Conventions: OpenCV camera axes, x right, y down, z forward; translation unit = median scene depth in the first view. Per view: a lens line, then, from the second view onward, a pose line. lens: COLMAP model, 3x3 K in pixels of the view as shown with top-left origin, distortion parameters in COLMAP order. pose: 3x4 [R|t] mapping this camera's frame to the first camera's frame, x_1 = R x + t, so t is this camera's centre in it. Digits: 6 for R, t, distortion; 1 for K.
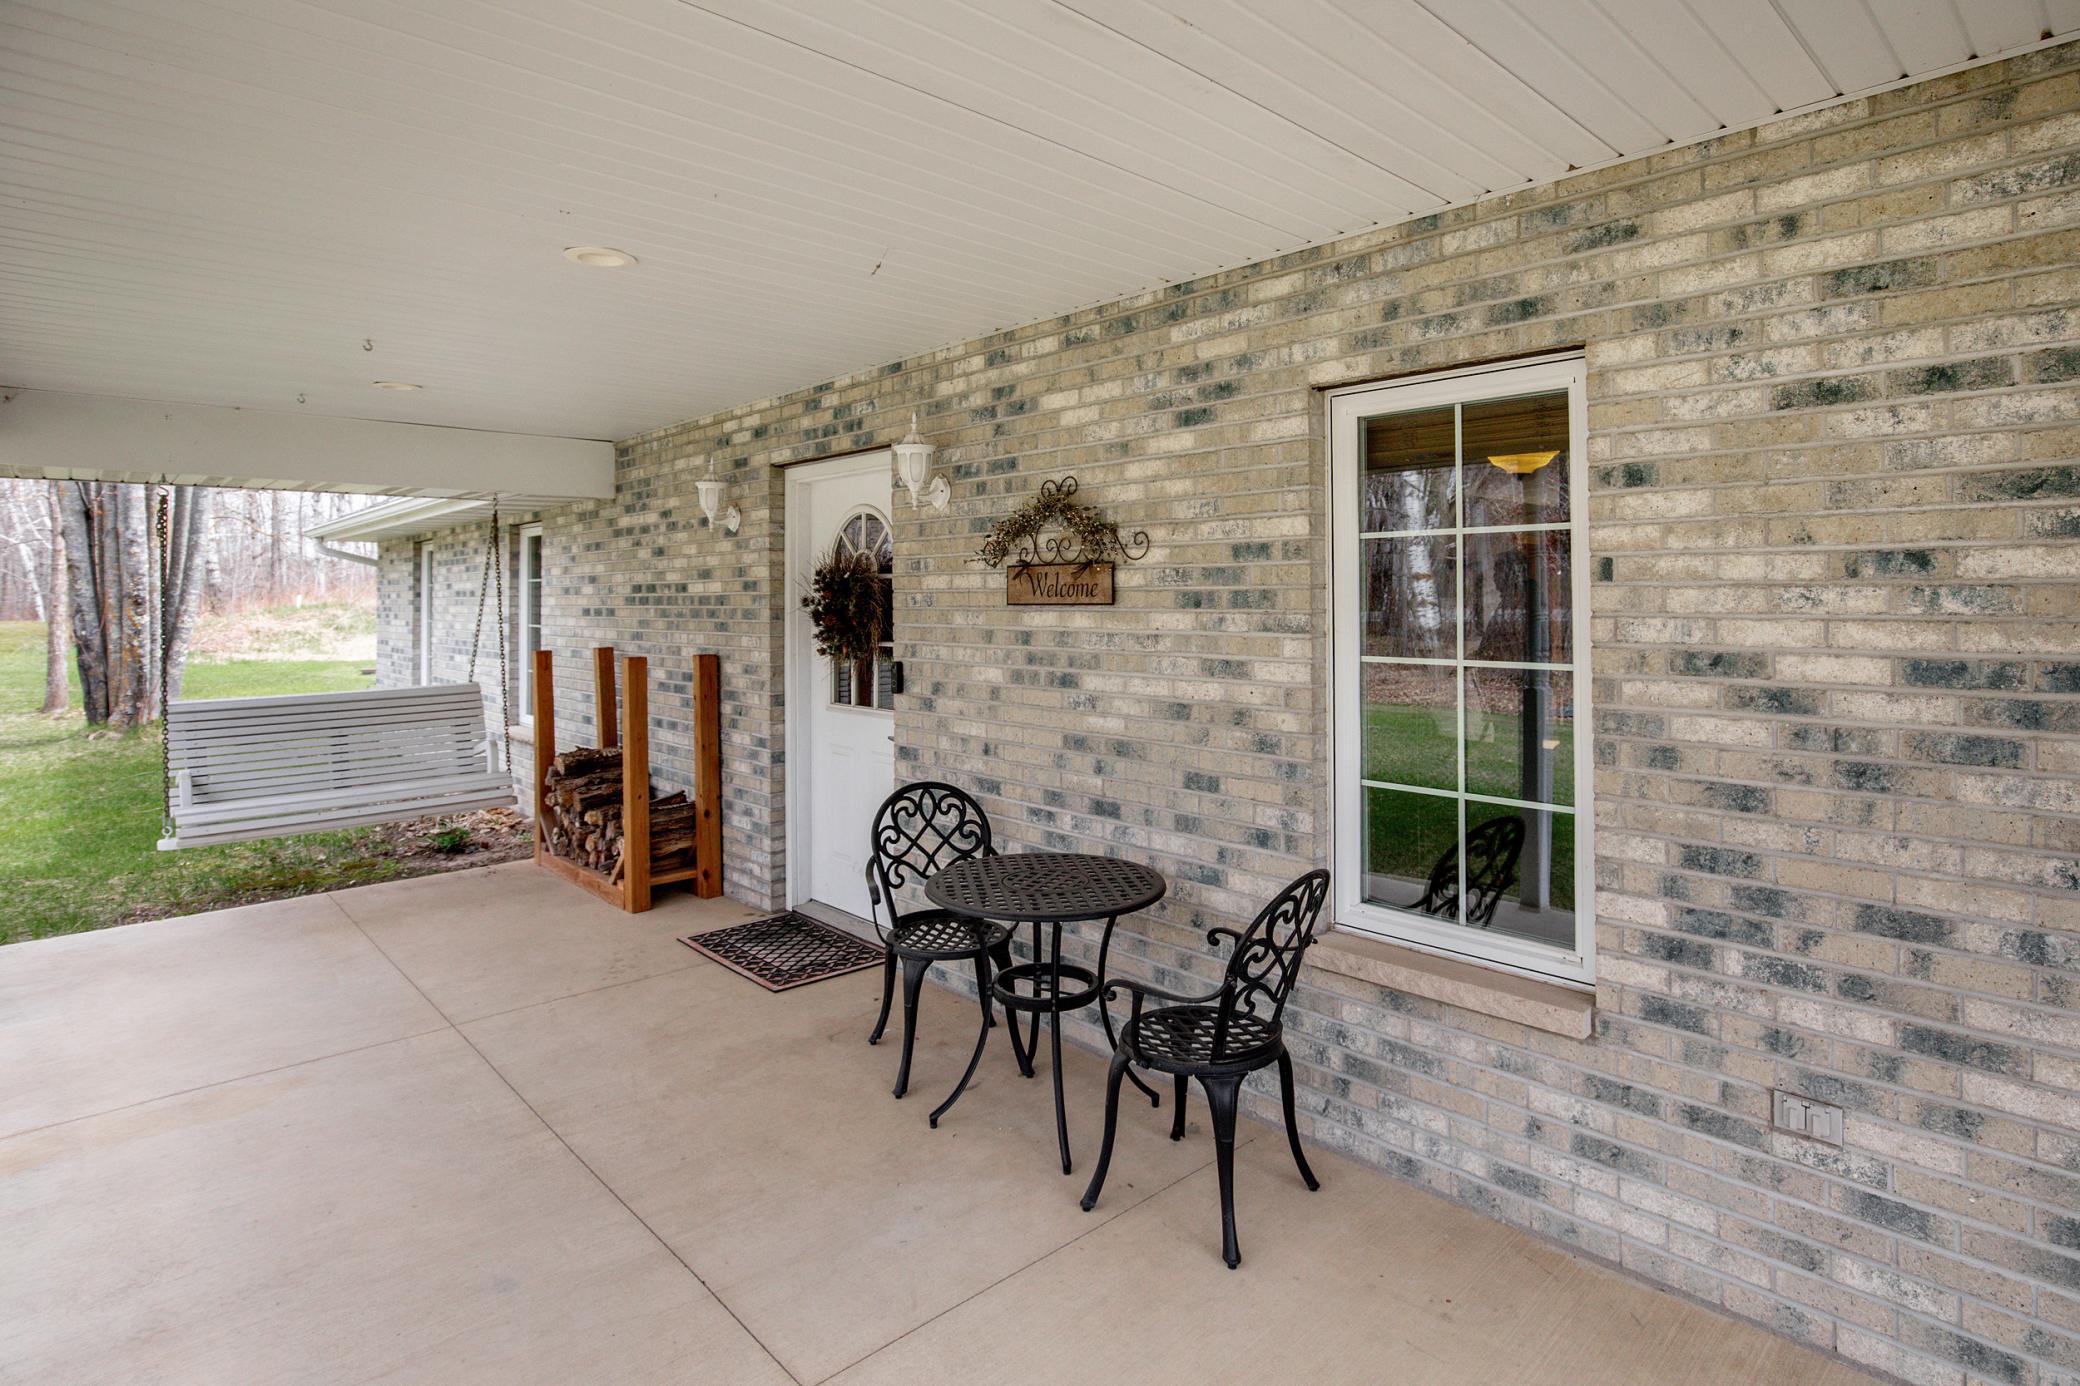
lens RADIAL K [[1076.2, 0, 1052.6], [0, 1076.2, 588.8], [0, 0, 1]] dist [-0.027216, -0.000104]
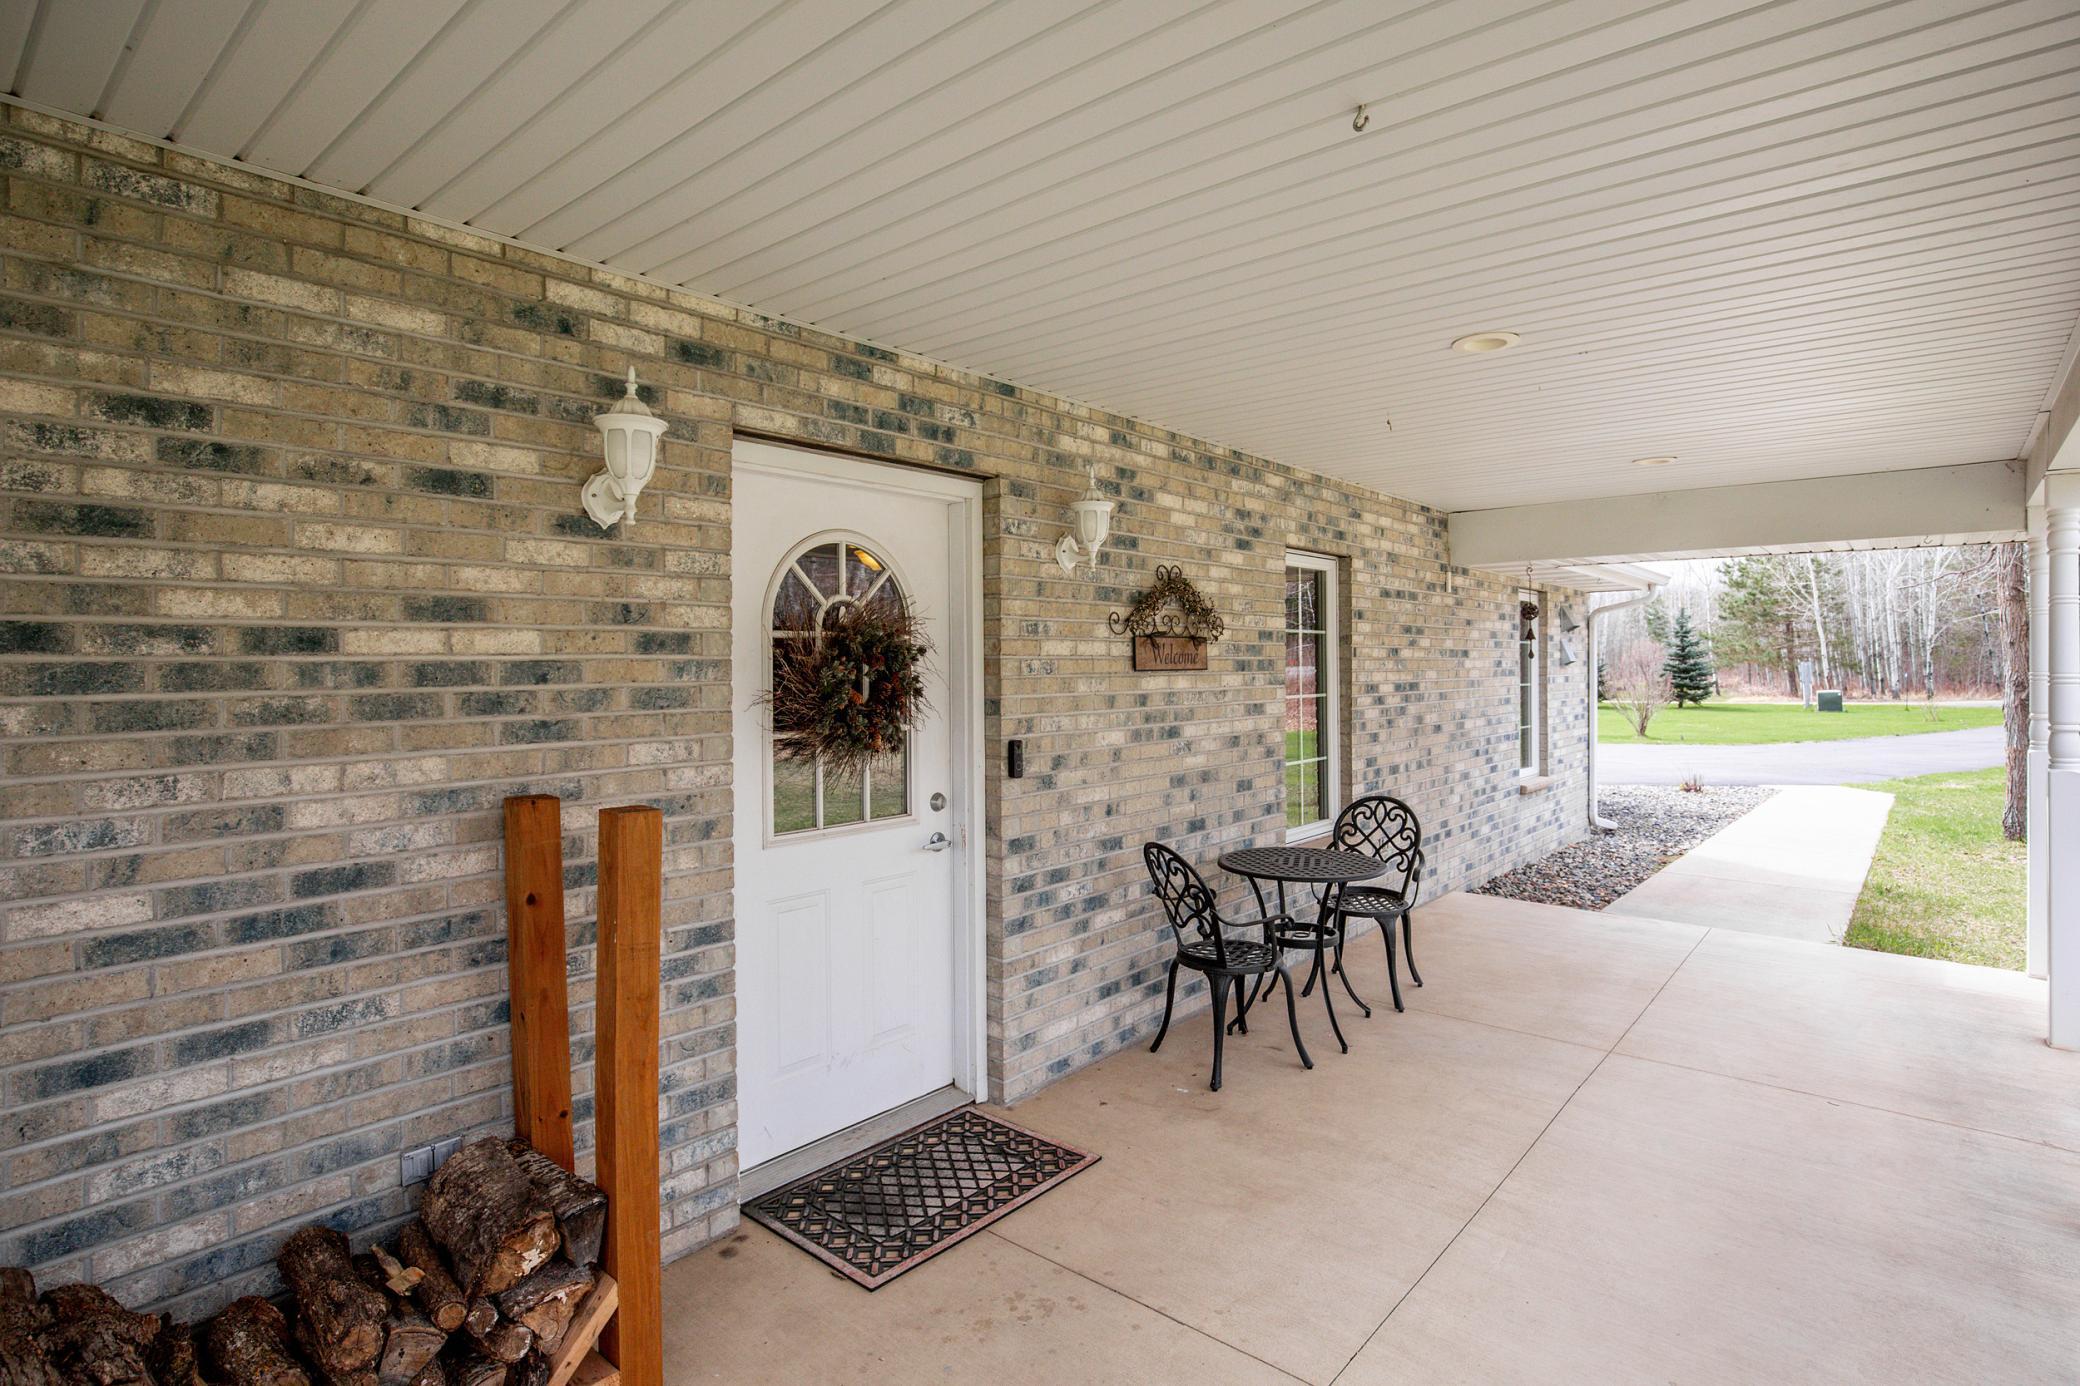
lens RADIAL K [[1076.2, 0, 1040.5], [0, 1076.2, 689.6], [0, 0, 1]] dist [-0.027216, -0.000104]
pose [[-0.114965, -0.014016, 0.993271, -1.151676], [0.003359, 0.999889, 0.014498, 0.018086], [-0.993364, 0.005003, -0.114905, 1.255702]]
